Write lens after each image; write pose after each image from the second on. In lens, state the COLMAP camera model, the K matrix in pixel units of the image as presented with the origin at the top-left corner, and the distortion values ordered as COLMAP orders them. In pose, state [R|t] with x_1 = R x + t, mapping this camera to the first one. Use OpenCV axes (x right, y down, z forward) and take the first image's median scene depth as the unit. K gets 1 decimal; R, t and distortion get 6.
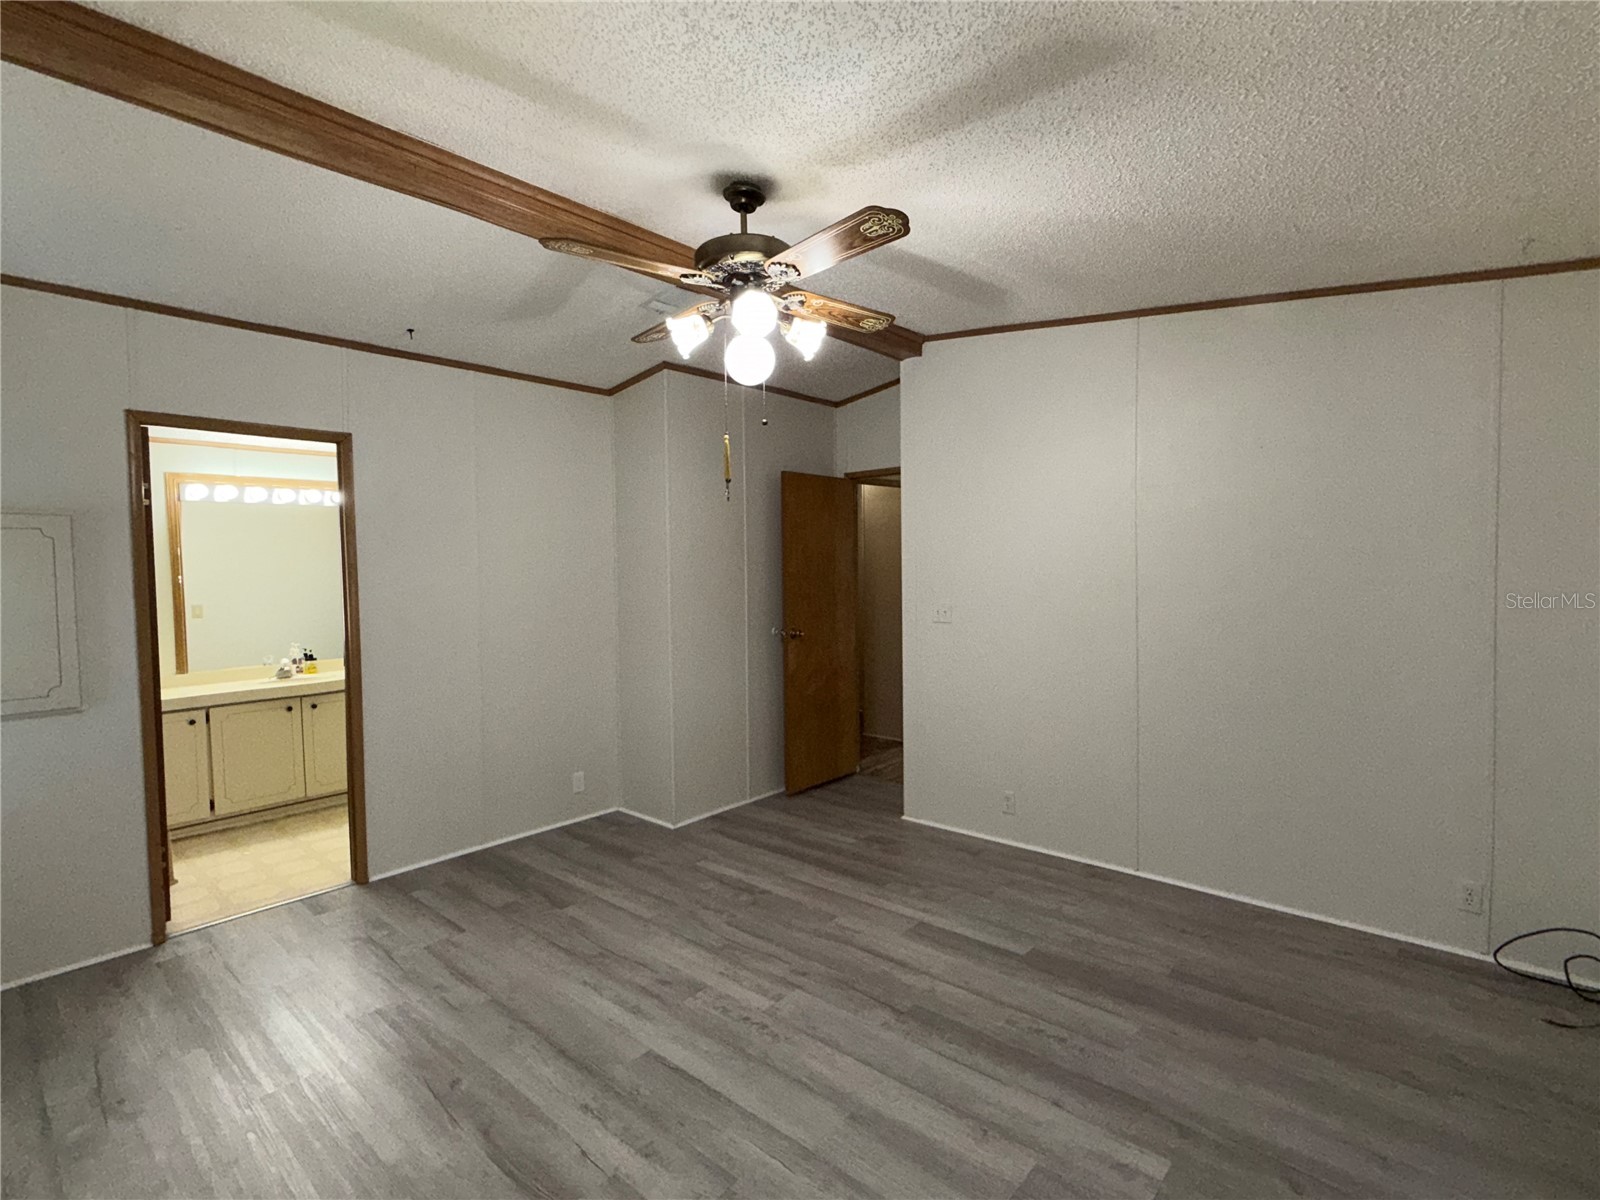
lens RADIAL K [[759.4, 0, 802.7], [0, 759.4, 596.6], [0, 0, 1]] dist [-0.002035, -0.000434]
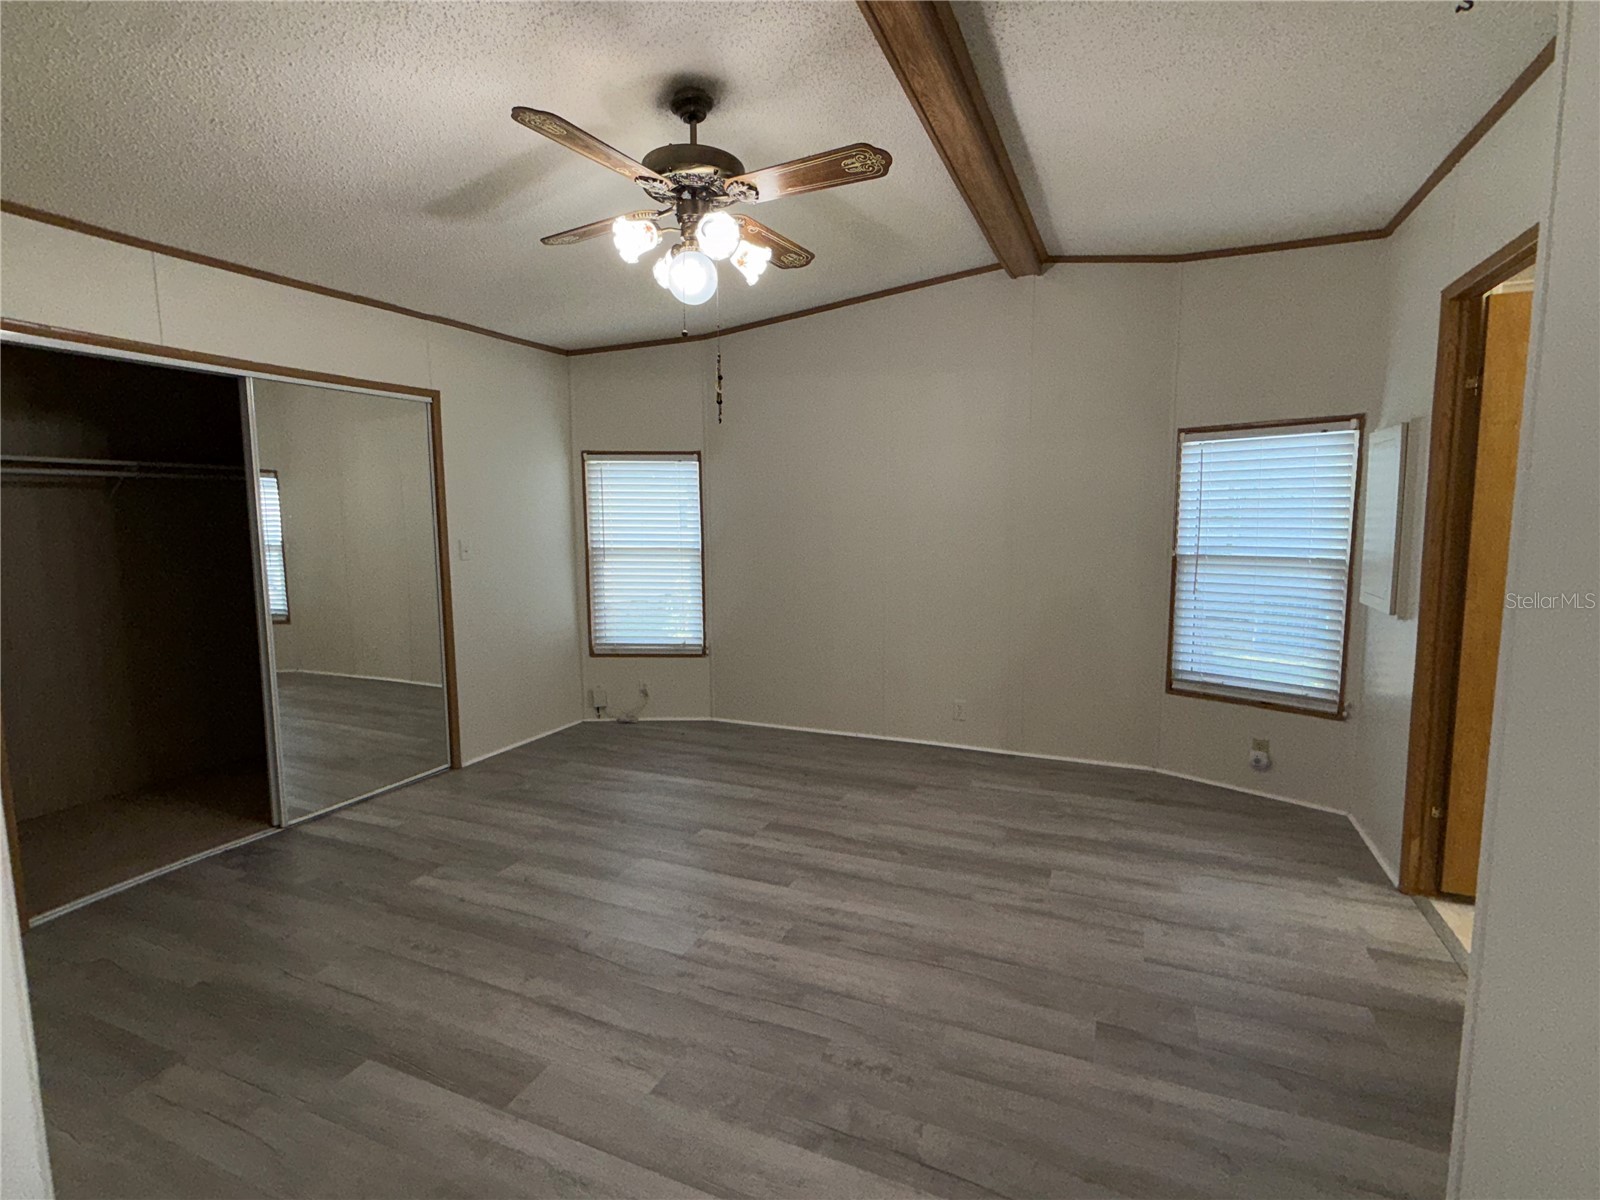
lens RADIAL K [[759.4, 0, 800.9], [0, 759.4, 594.9], [0, 0, 1]] dist [-0.002035, -0.000434]
pose [[-0.948924, 0.060119, -0.309725, 0.095629], [0.012672, 0.988148, 0.152978, -0.042690], [0.315251, 0.141240, -0.938439, 1.528969]]
